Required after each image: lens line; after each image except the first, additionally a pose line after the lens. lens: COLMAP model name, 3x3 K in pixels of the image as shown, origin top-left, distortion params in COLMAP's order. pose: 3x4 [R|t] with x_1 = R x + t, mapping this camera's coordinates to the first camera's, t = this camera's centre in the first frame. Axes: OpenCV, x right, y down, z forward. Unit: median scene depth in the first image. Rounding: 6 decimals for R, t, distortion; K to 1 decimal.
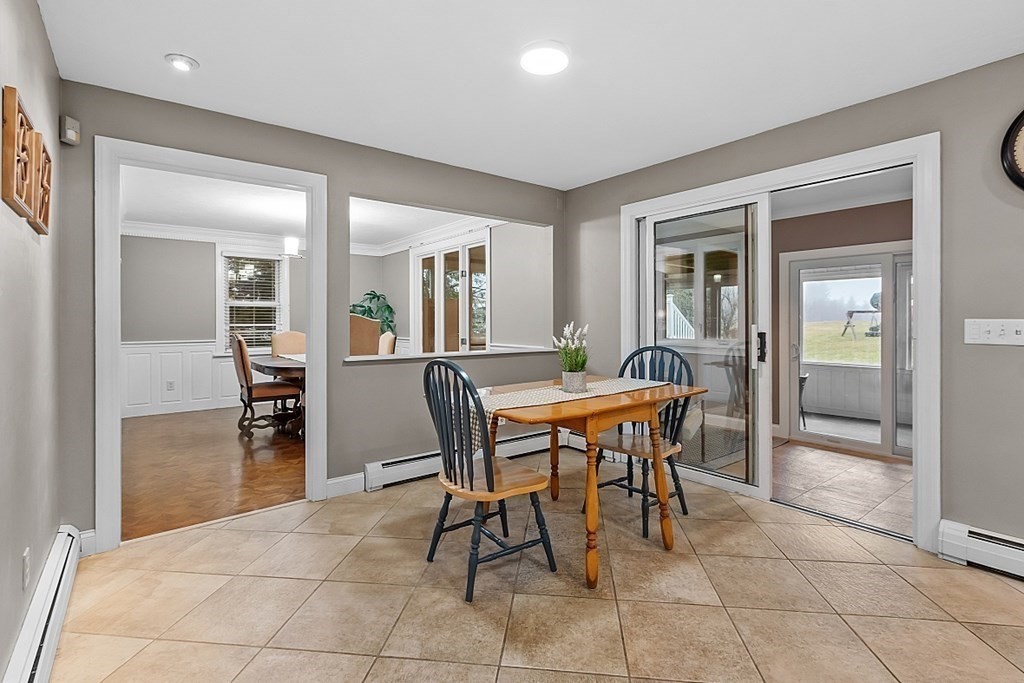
lens RADIAL K [[475.9, 0, 509.7], [0, 475.9, 328.0], [0, 0, 1]] dist [0.002526, 0.000392]
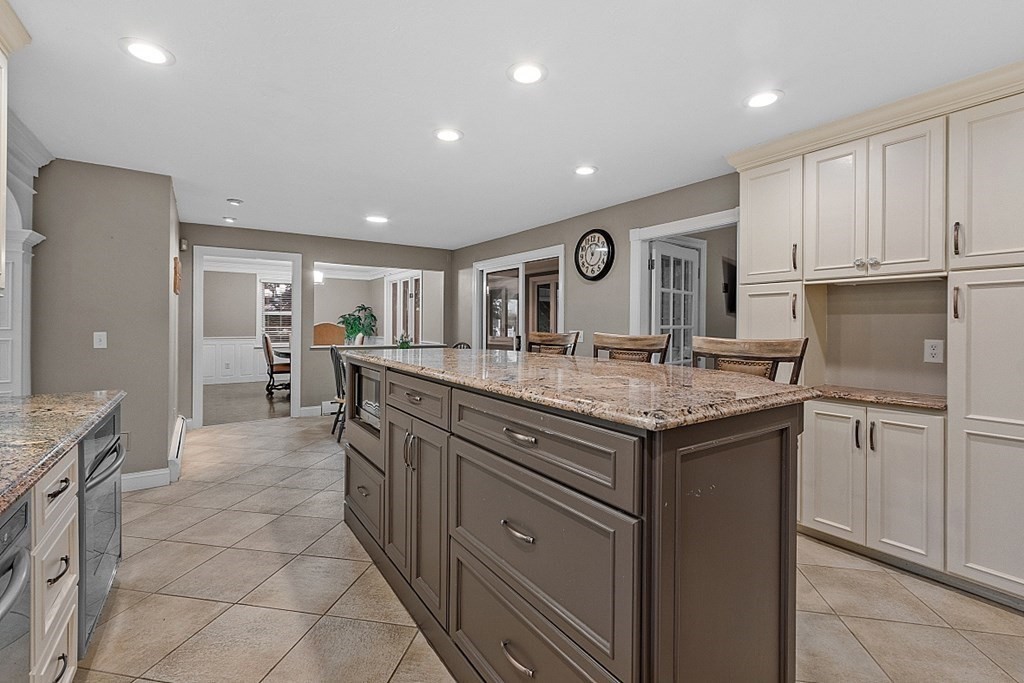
lens RADIAL K [[449.0, 0, 511.3], [0, 449.0, 331.9], [0, 0, 1]] dist [0.000096, -0.000029]
pose [[0.998123, 0.009739, -0.060469, 0.404674], [-0.009504, 0.999946, 0.004160, -0.008225], [0.060506, -0.003577, 0.998161, -0.545434]]
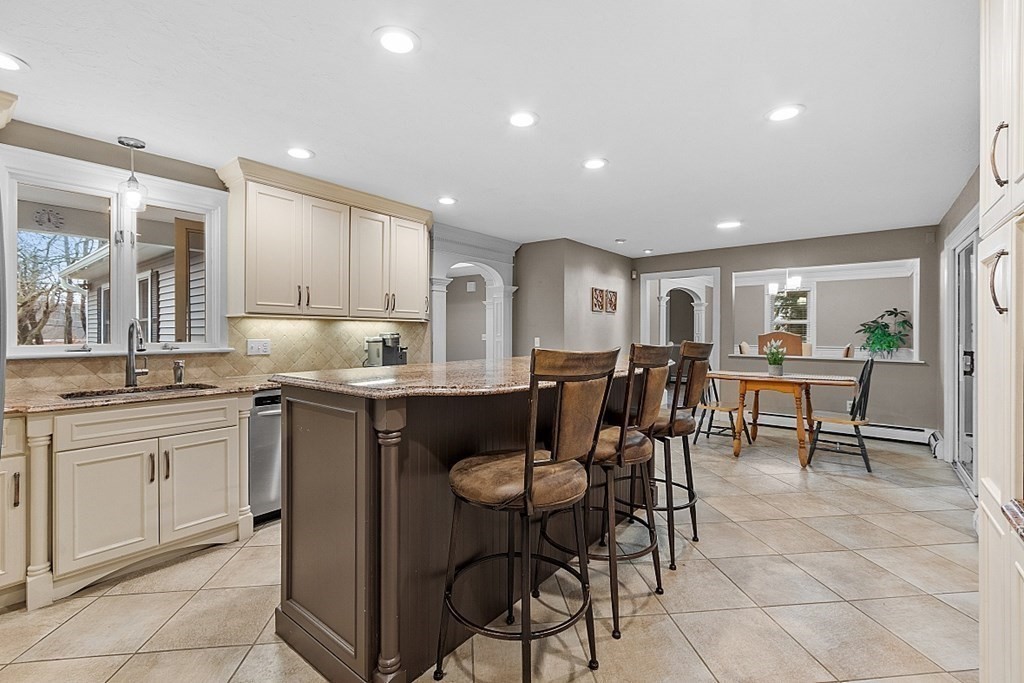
lens RADIAL K [[449.0, 0, 511.3], [0, 449.0, 331.9], [0, 0, 1]] dist [0.000096, -0.000029]
pose [[0.240270, 0.005618, -0.970690, 0.885351], [-0.013468, 0.999906, 0.002453, -0.017464], [0.970613, 0.012483, 0.240323, -0.247435]]
